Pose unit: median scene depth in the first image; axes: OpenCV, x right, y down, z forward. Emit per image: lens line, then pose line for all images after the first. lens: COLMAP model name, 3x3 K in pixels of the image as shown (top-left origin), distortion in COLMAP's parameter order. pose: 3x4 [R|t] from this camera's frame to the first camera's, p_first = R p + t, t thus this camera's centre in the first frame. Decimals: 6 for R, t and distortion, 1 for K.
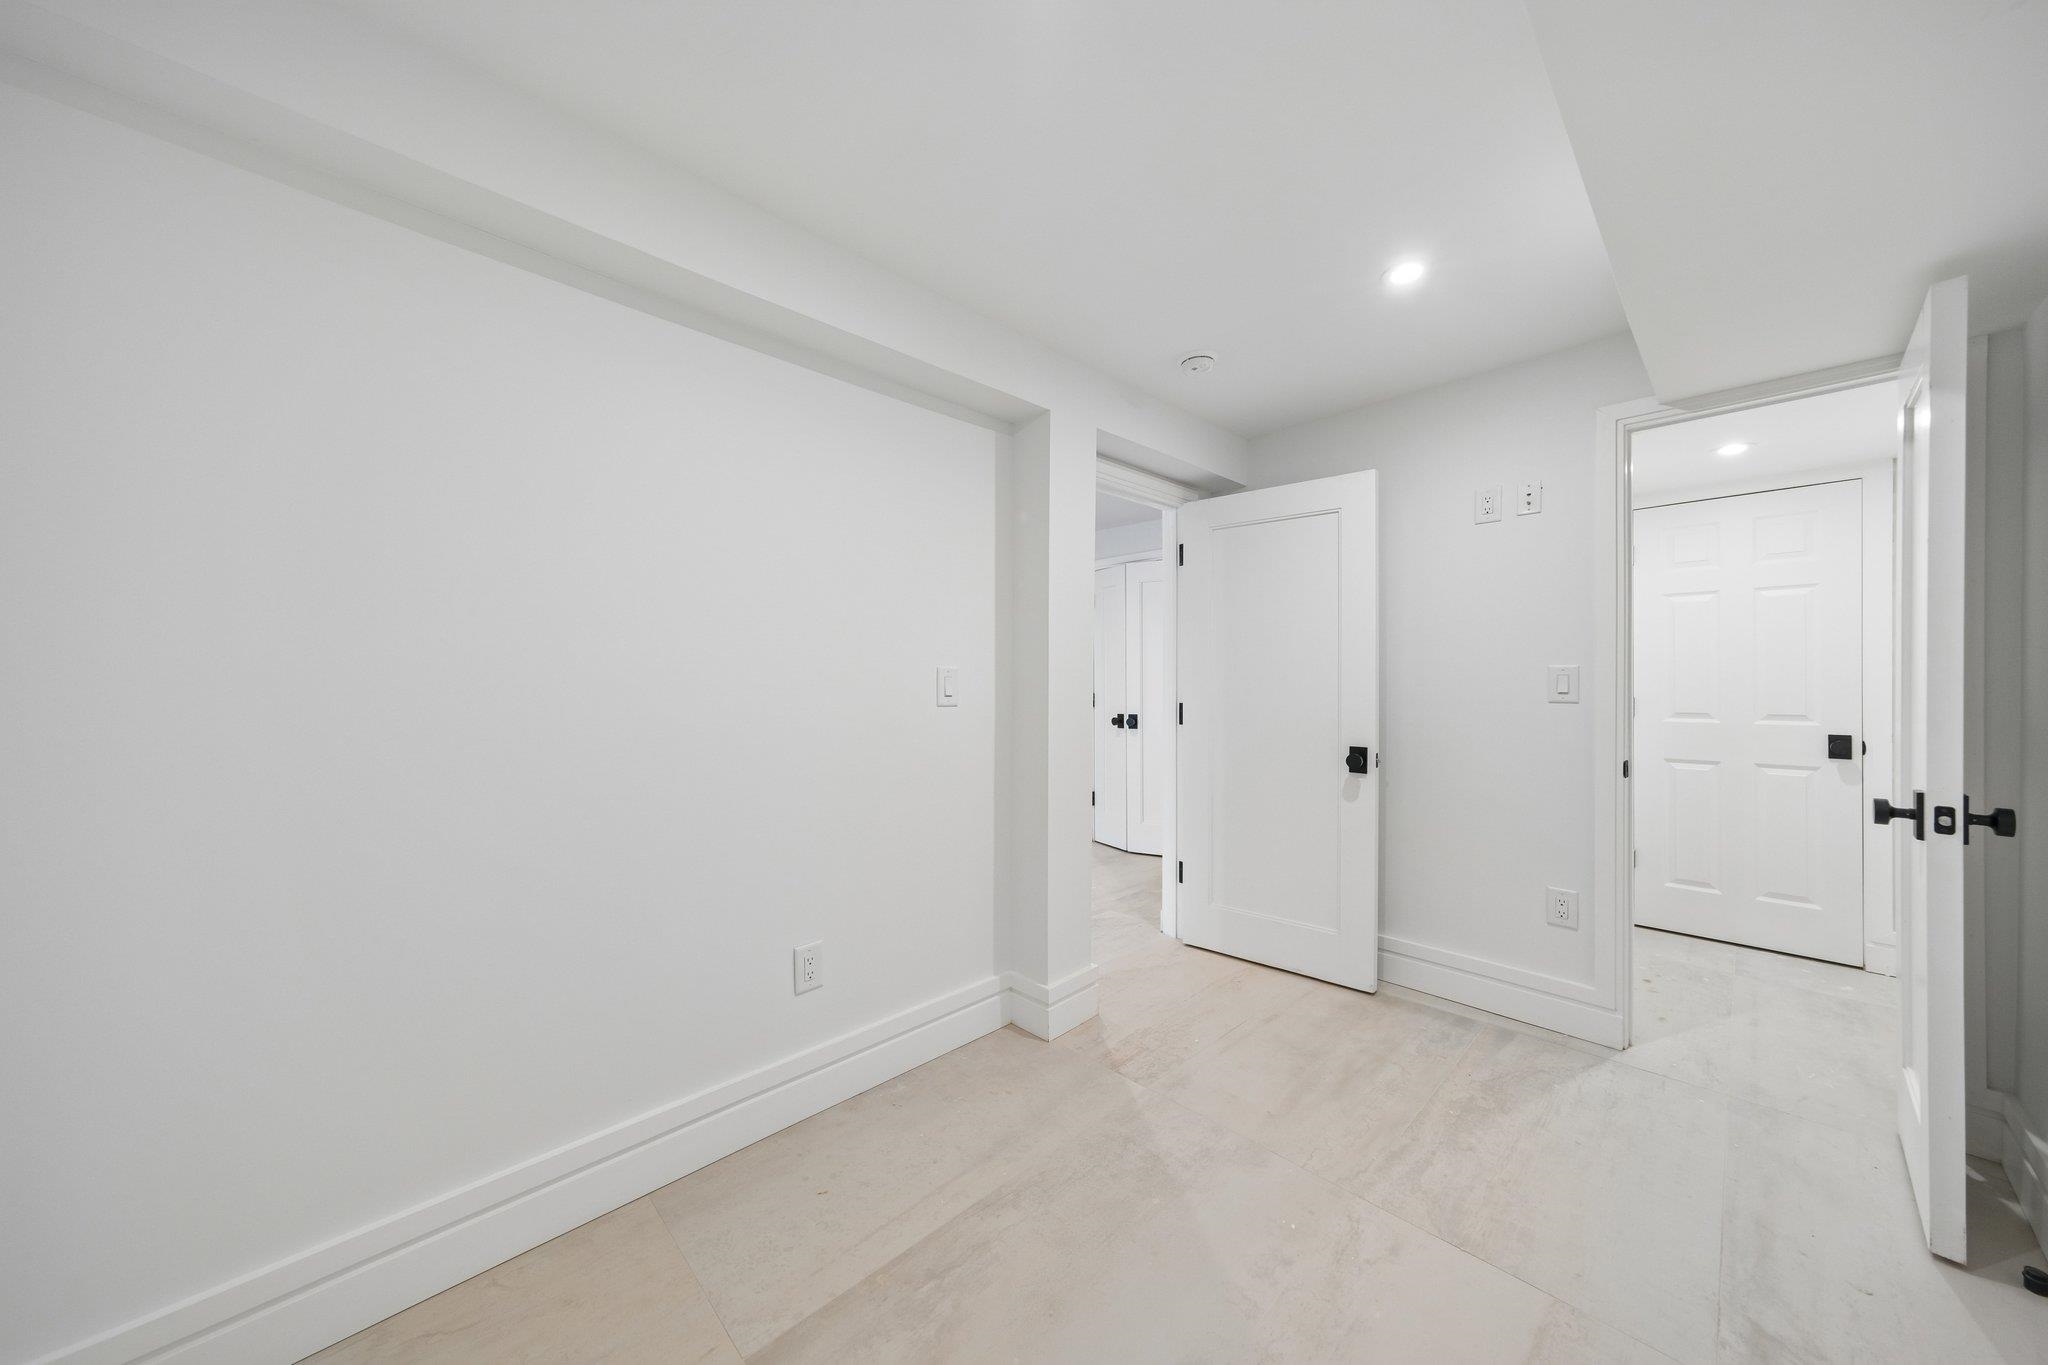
lens RADIAL K [[731.6, 0, 1041.9], [0, 731.6, 676.1], [0, 0, 1]] dist [-0.000750, 0.000024]
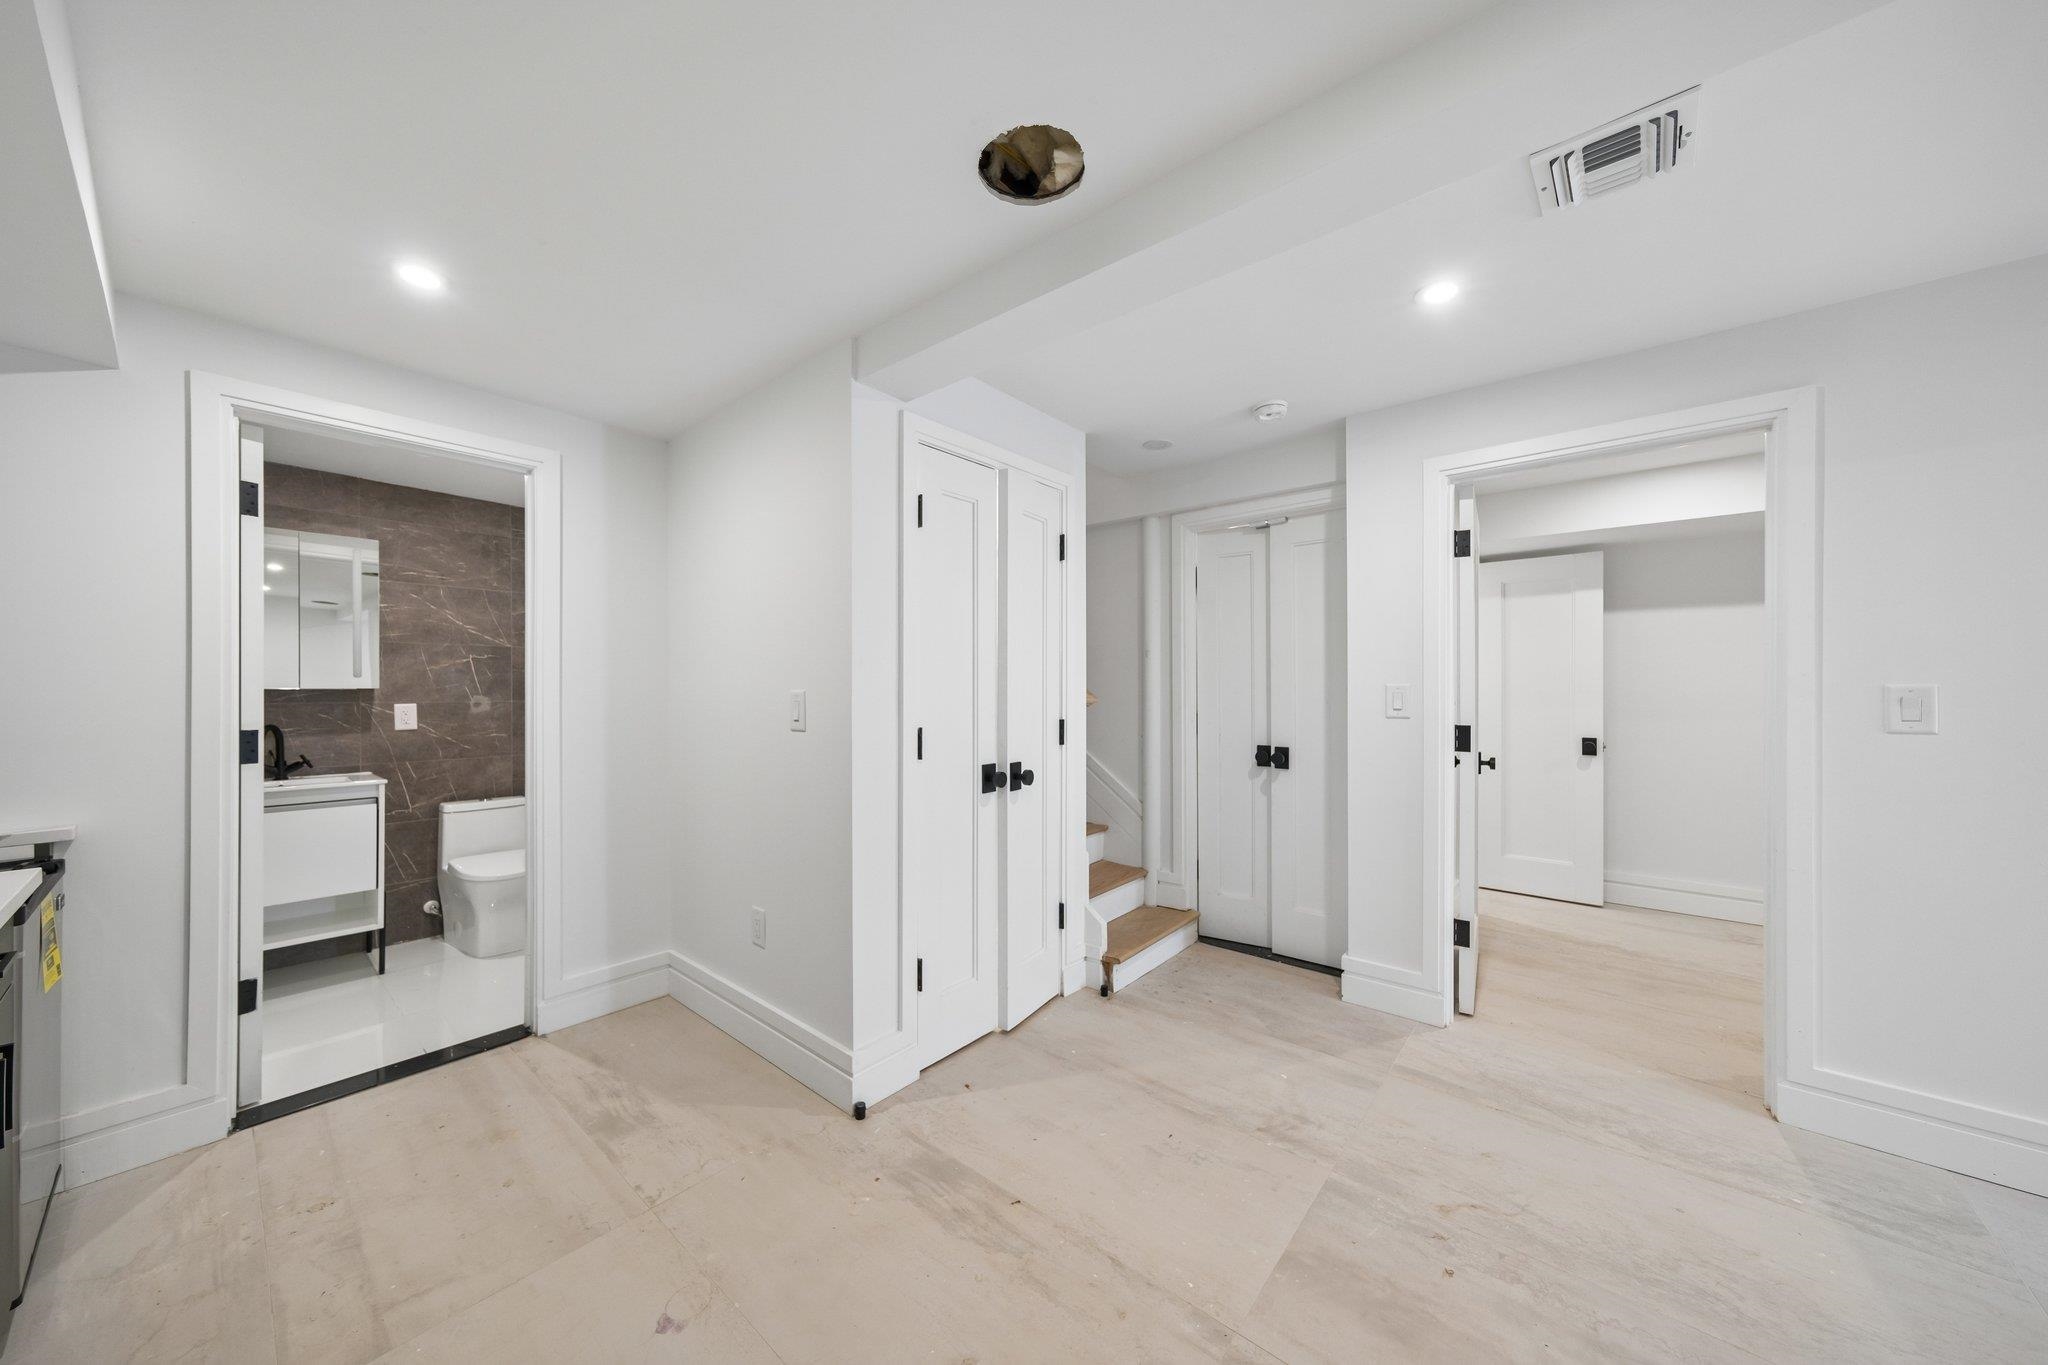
lens RADIAL K [[692.2, 0, 1023.5], [0, 692.2, 690.6], [0, 0, 1]] dist [-0.008672, 0.003989]
pose [[-0.057667, 0.000357, 0.998336, -0.713813], [0.010333, 0.999947, 0.000239, 0.006434], [-0.998282, 0.010330, -0.057667, 2.054248]]
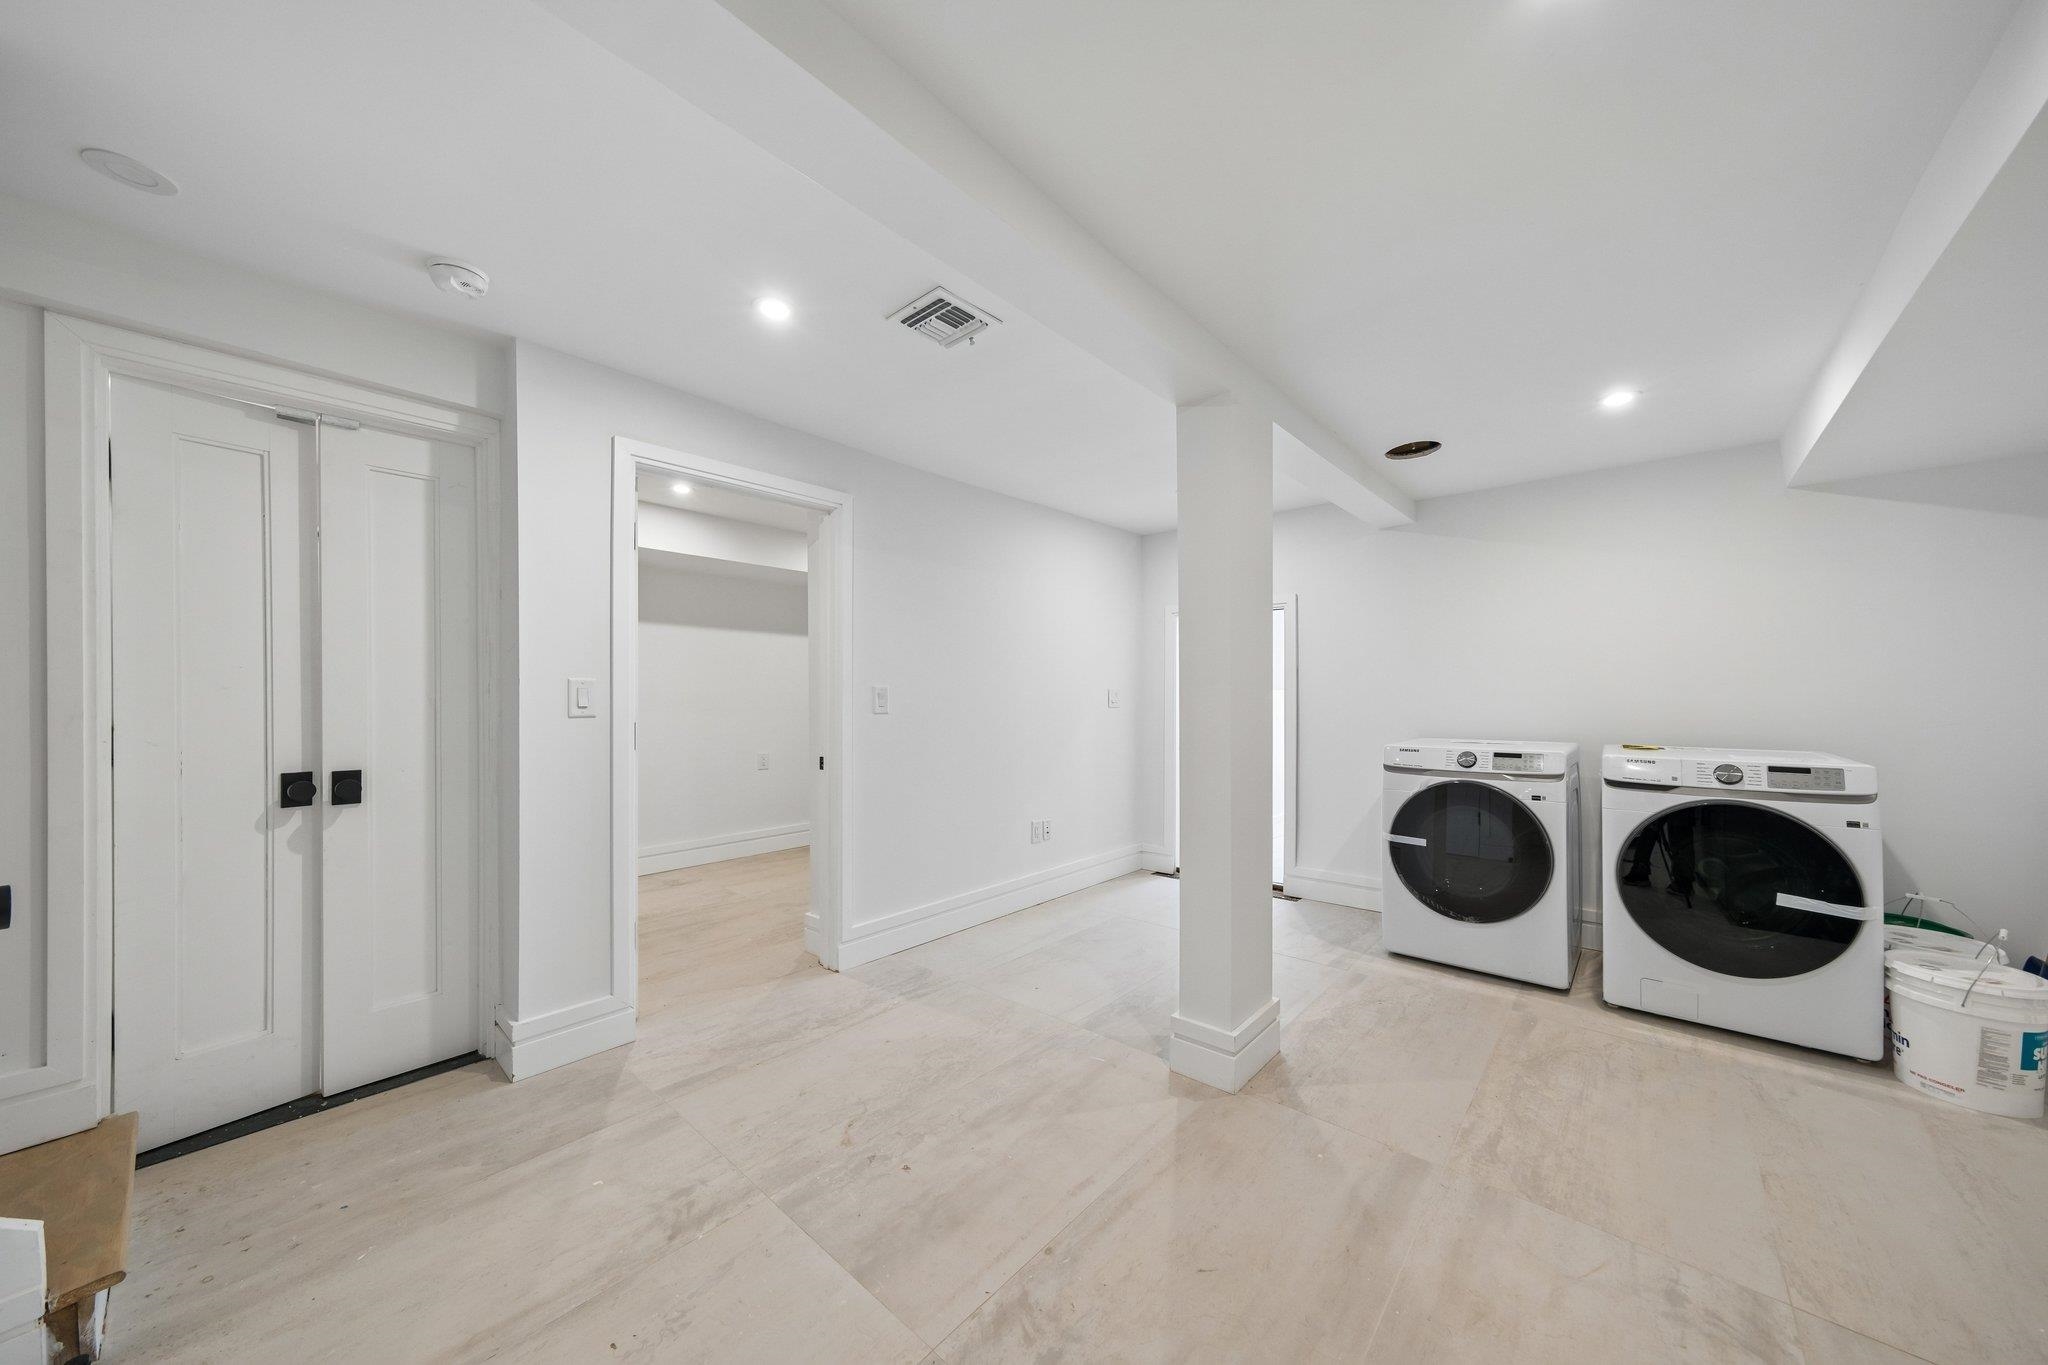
lens RADIAL K [[692.2, 0, 1023.5], [0, 692.2, 690.6], [0, 0, 1]] dist [-0.008672, 0.003989]
pose [[-0.999318, -0.000777, -0.036920, -0.259753], [-0.000766, 1.000000, -0.000296, 0.018870], [0.036920, -0.000267, -0.999318, 2.358663]]
